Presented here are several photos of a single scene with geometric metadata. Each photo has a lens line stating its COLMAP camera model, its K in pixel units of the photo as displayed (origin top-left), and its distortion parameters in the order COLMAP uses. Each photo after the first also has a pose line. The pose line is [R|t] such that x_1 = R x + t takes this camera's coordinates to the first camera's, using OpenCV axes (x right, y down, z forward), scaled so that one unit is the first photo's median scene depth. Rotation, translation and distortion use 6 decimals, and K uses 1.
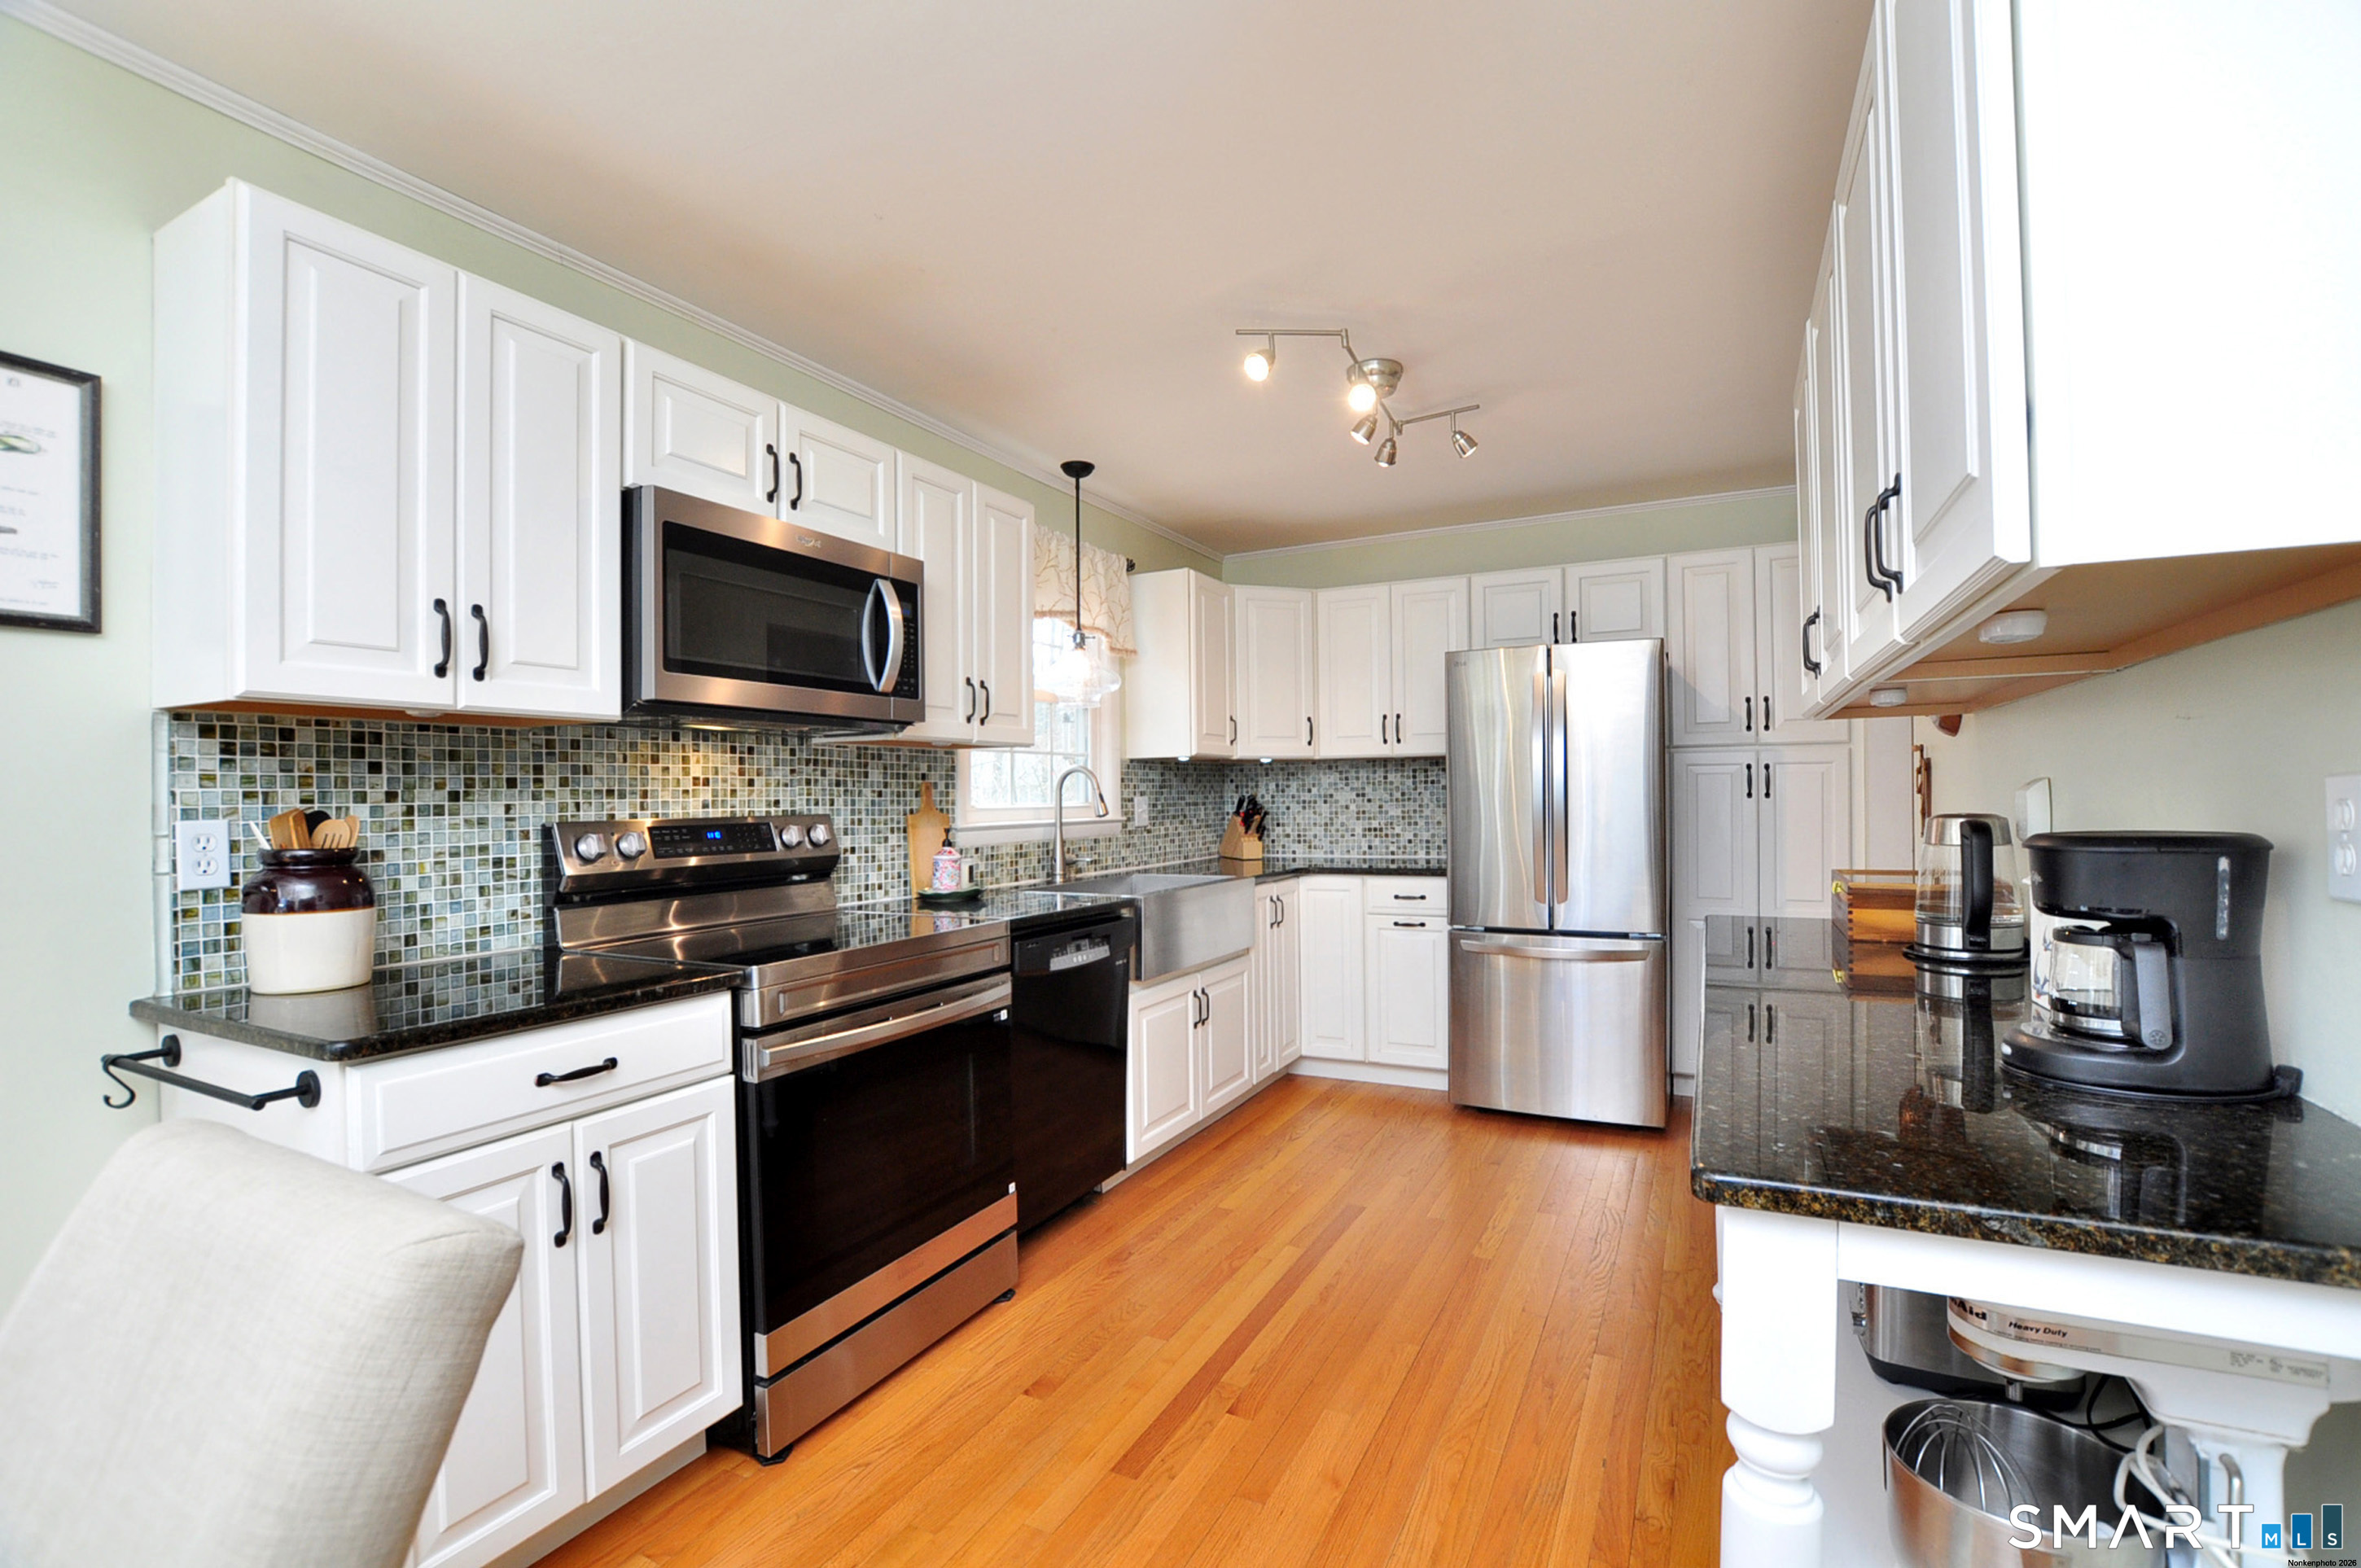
lens RADIAL K [[1038.0, 0, 1191.4], [0, 1038.0, 786.8], [0, 0, 1]] dist [-0.033366, 0.004408]
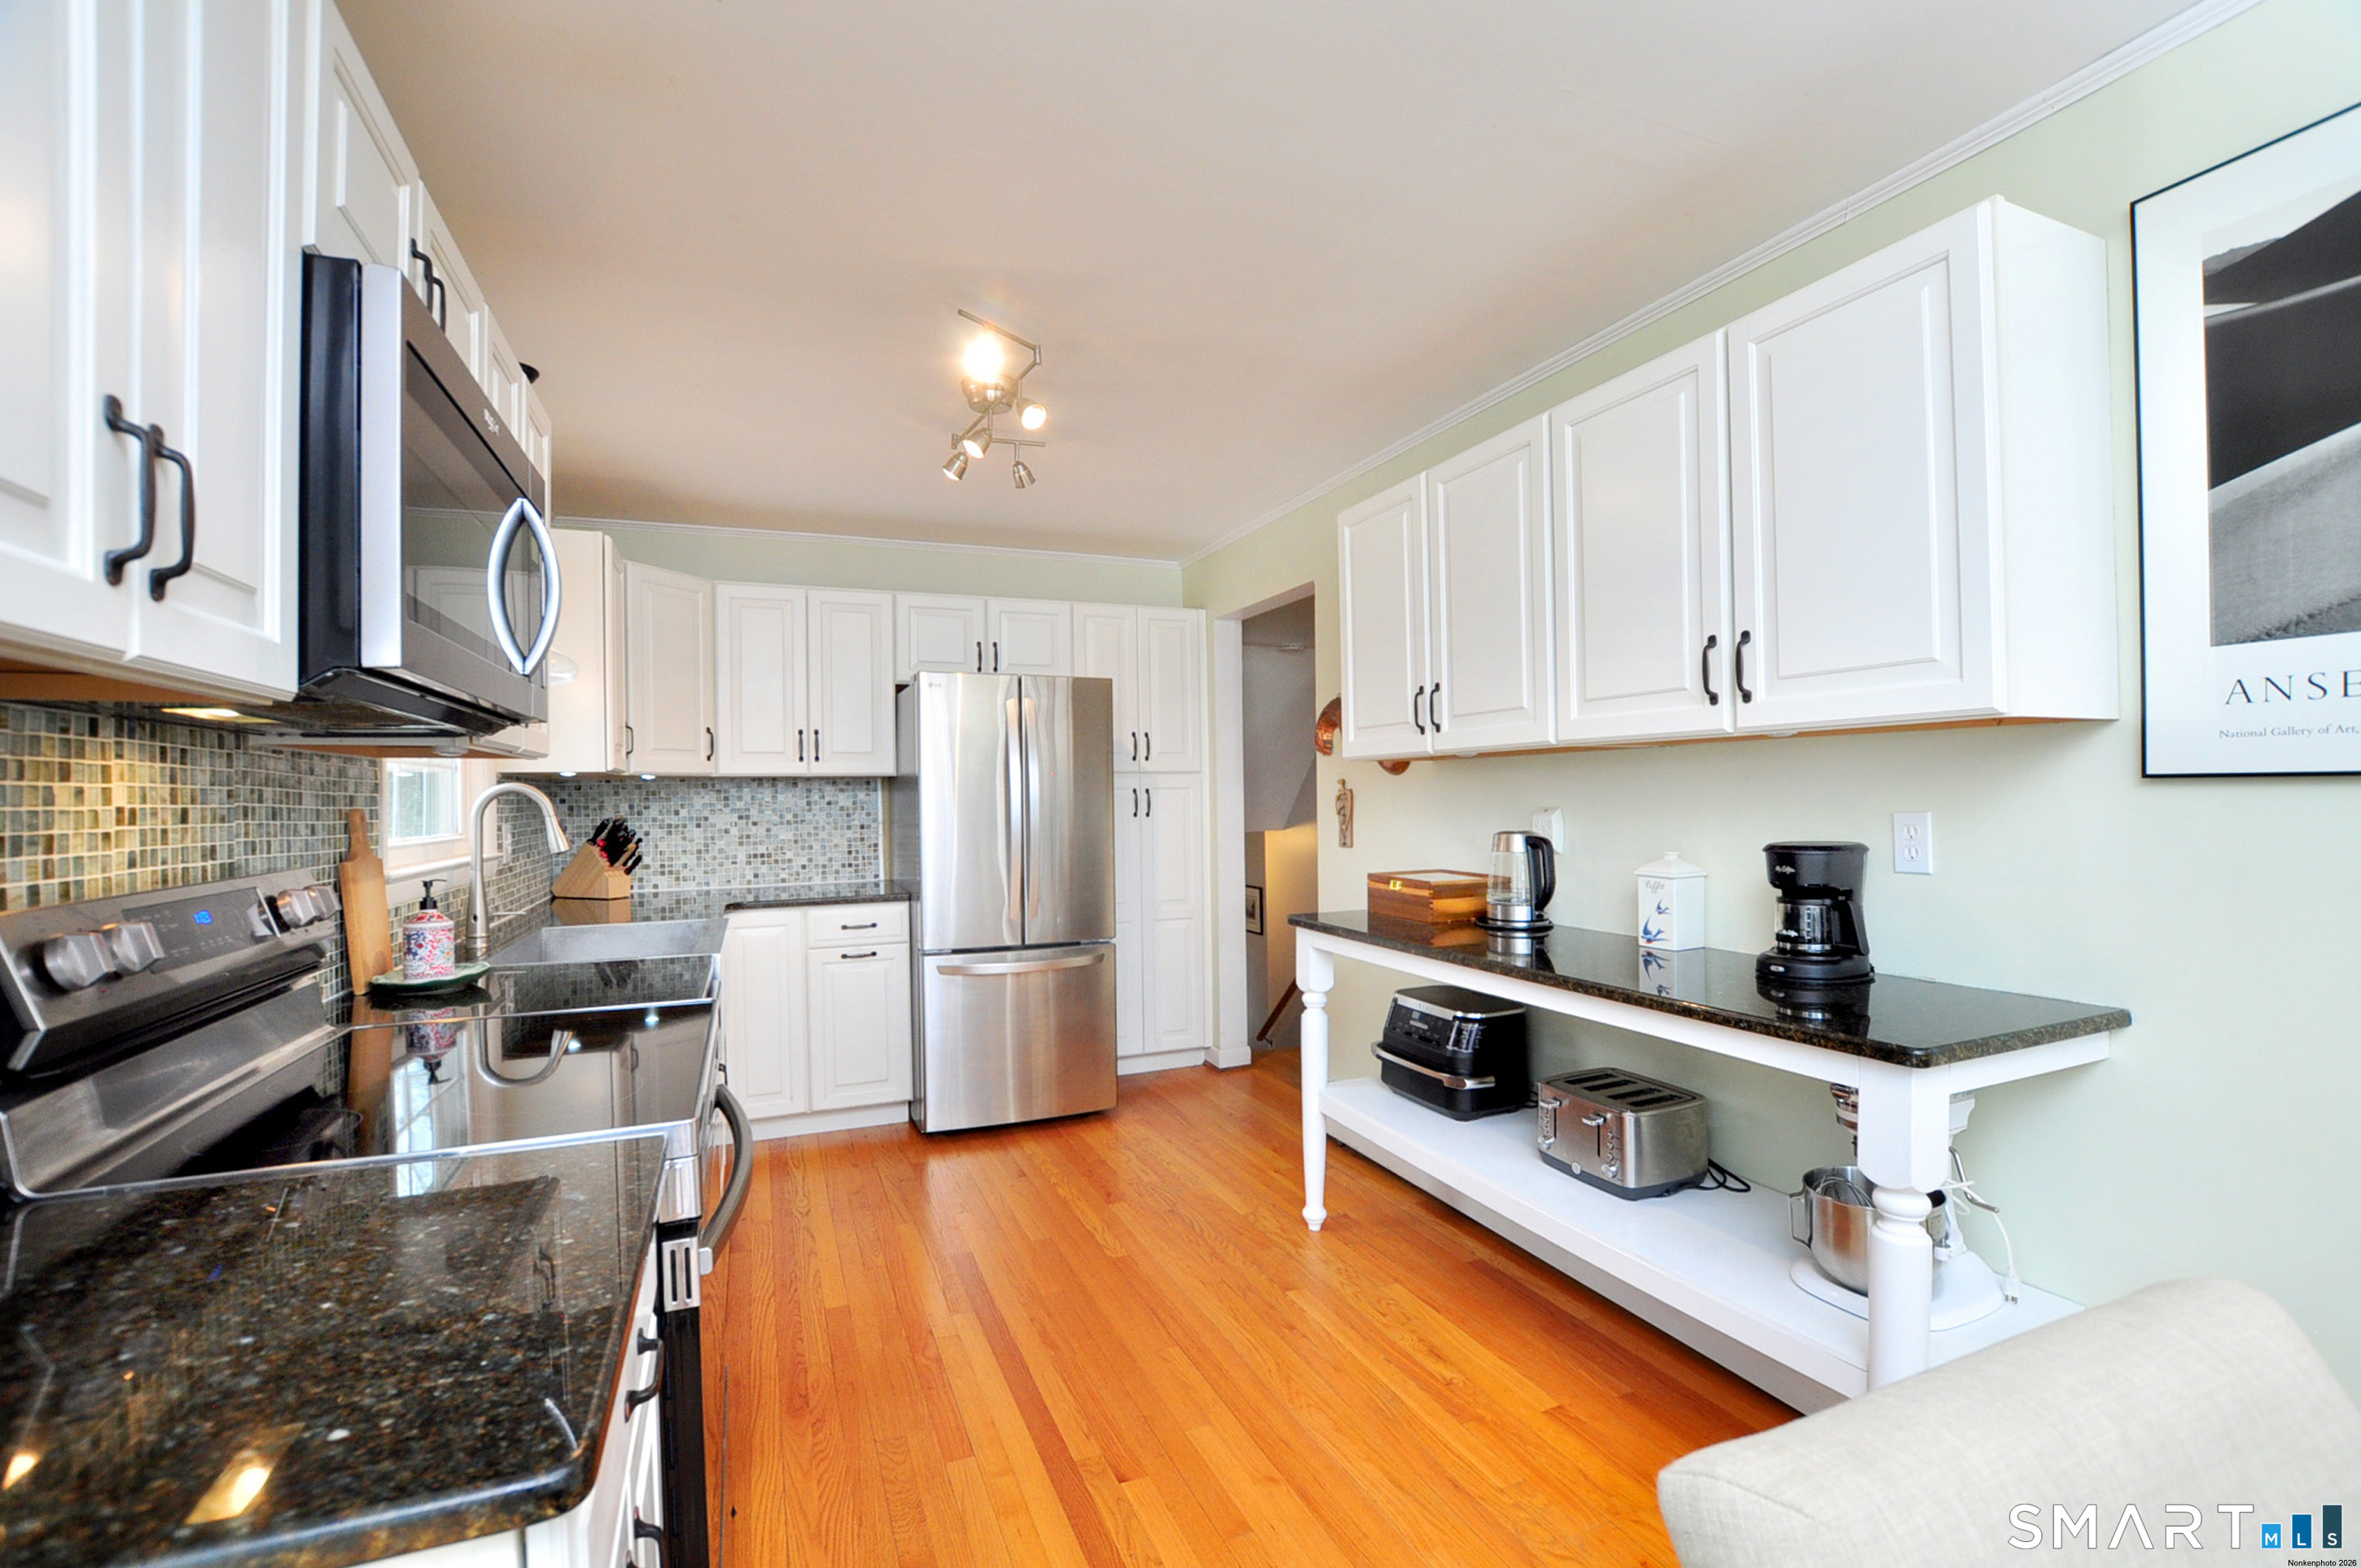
lens RADIAL K [[1038.0, 0, 1190.6], [0, 1038.0, 791.2], [0, 0, 1]] dist [-0.033366, 0.004408]
pose [[0.652143, 0.005990, 0.758072, -0.424470], [0.000861, 0.999962, -0.008642, -0.010489], [-0.758095, 0.006288, 0.652114, 0.224160]]
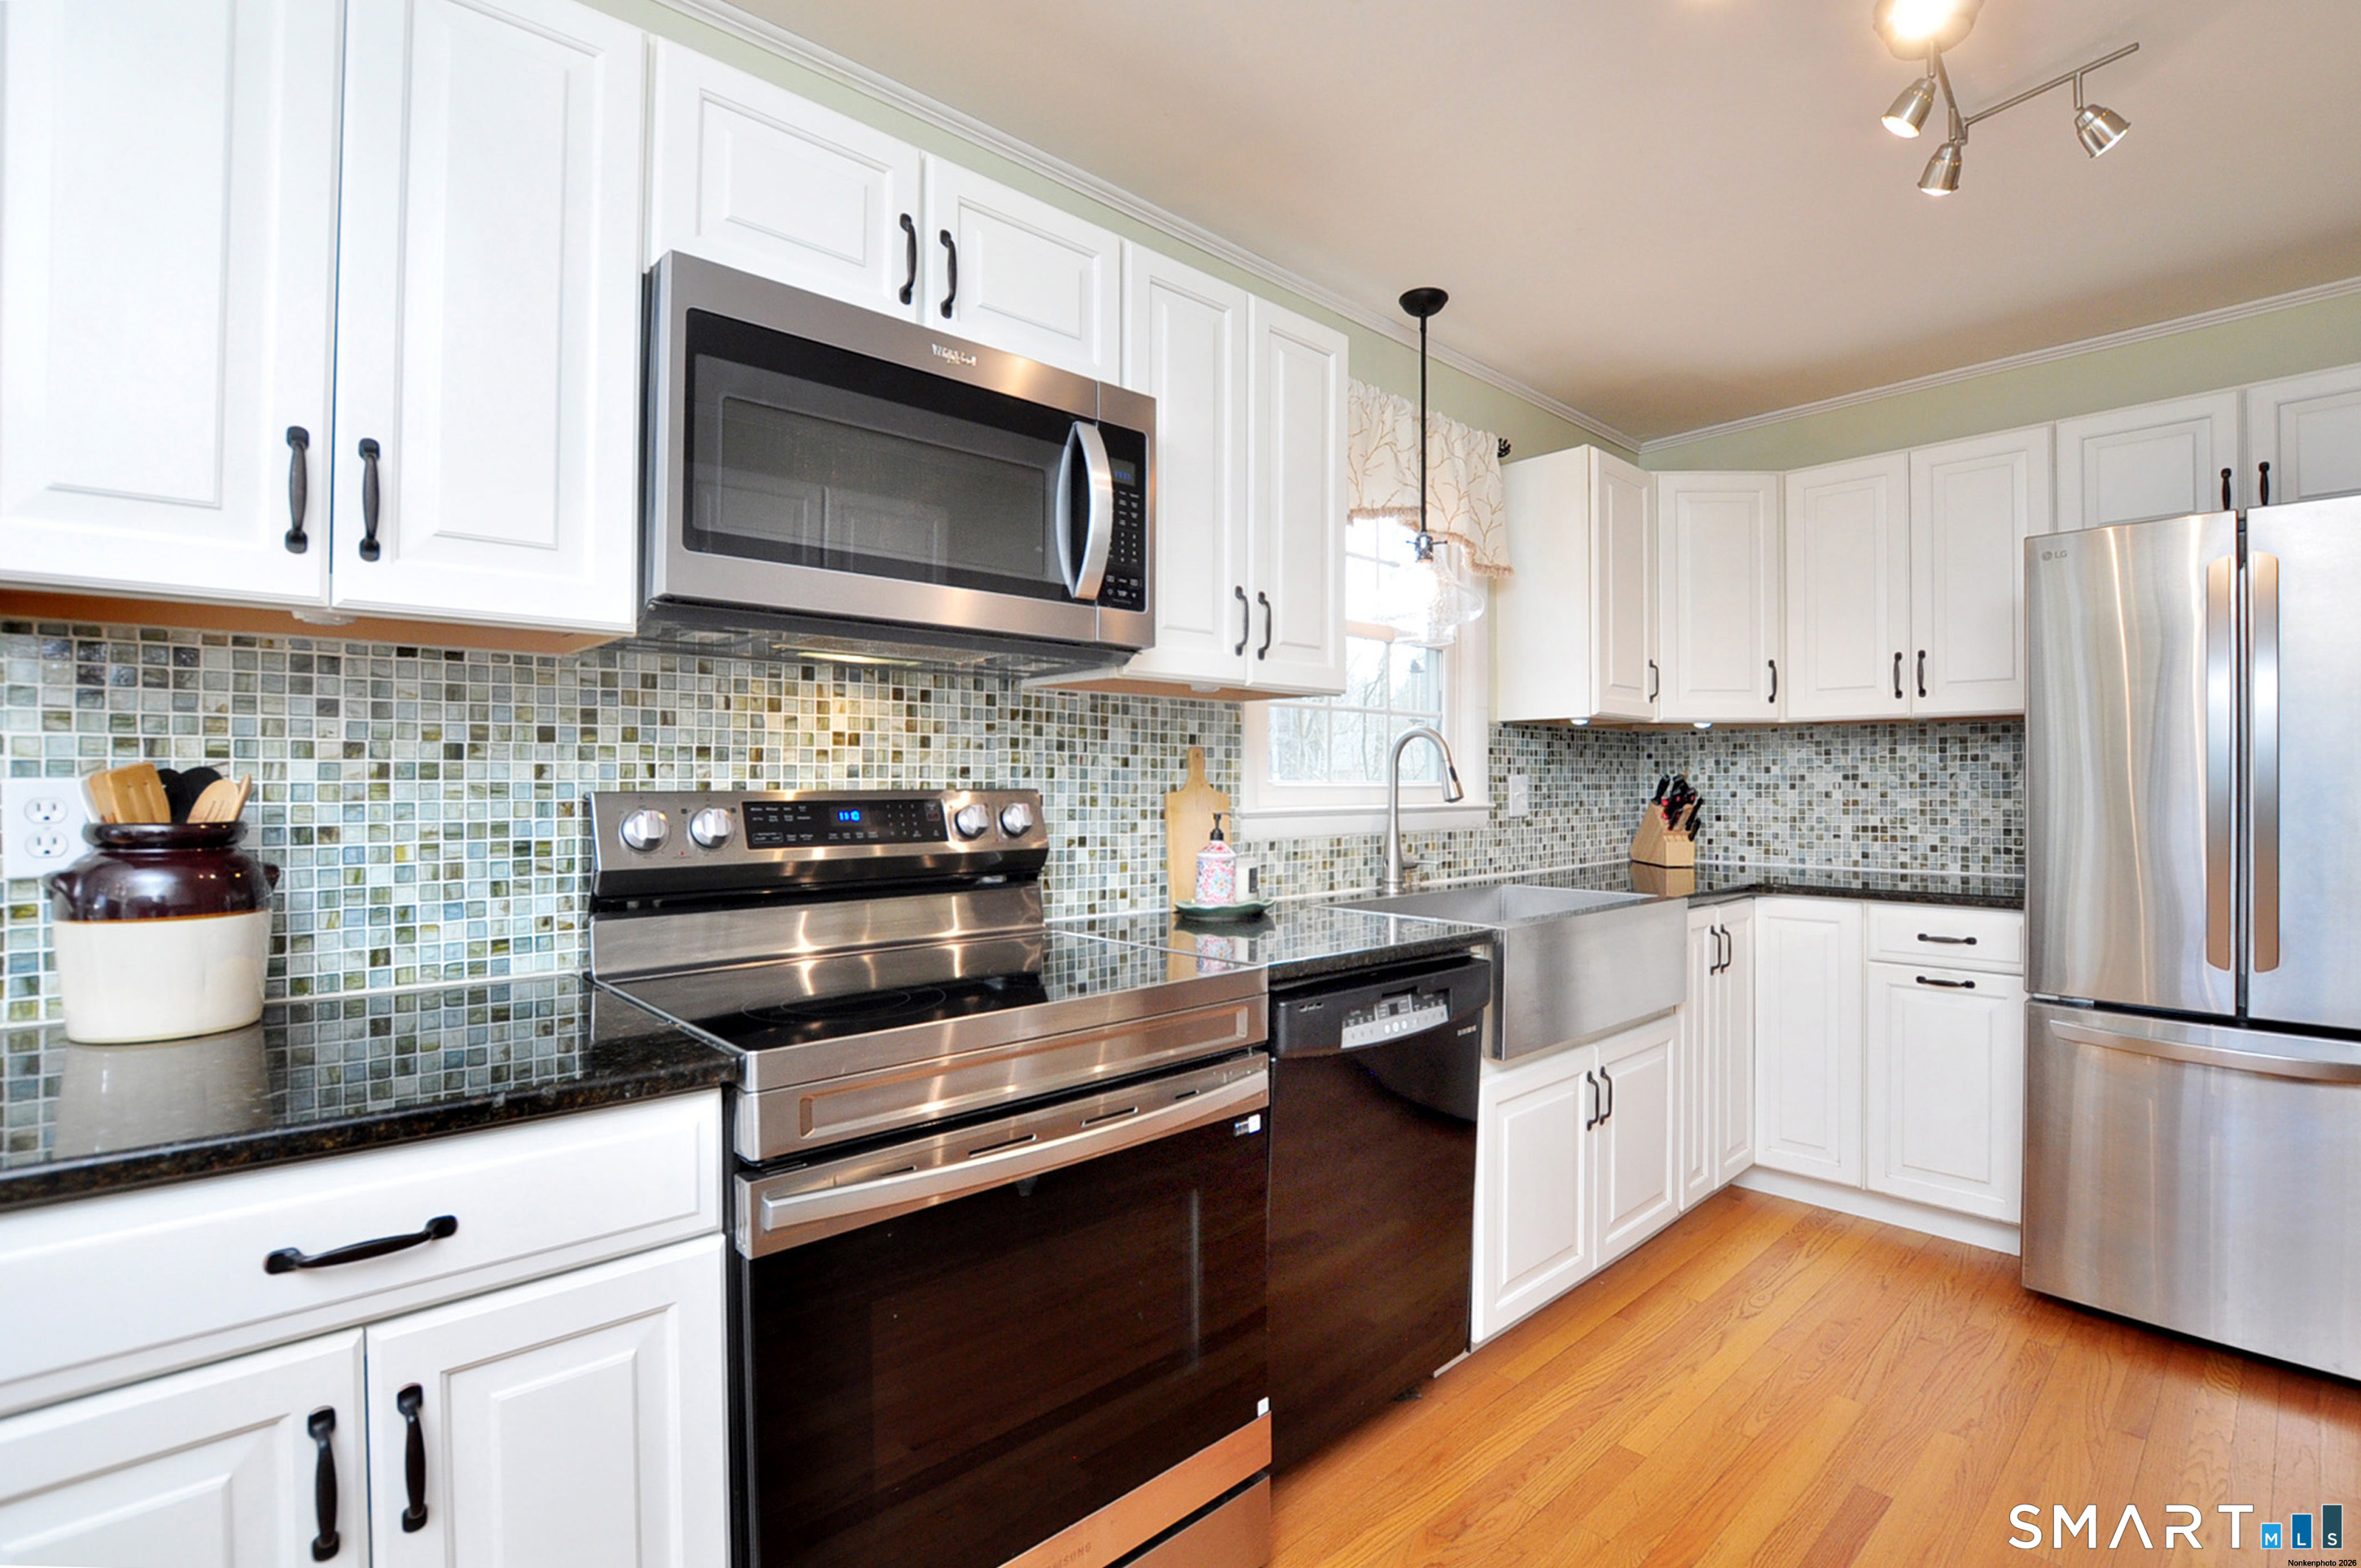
lens RADIAL K [[1114.5, 0, 1229.6], [0, 1114.5, 780.5], [0, 0, 1]] dist [-0.032192, -0.003588]
pose [[0.949345, 0.012544, -0.313985, 0.005633], [-0.009823, 0.999899, 0.010247, 0.010919], [0.314082, -0.006644, 0.949373, 0.306373]]
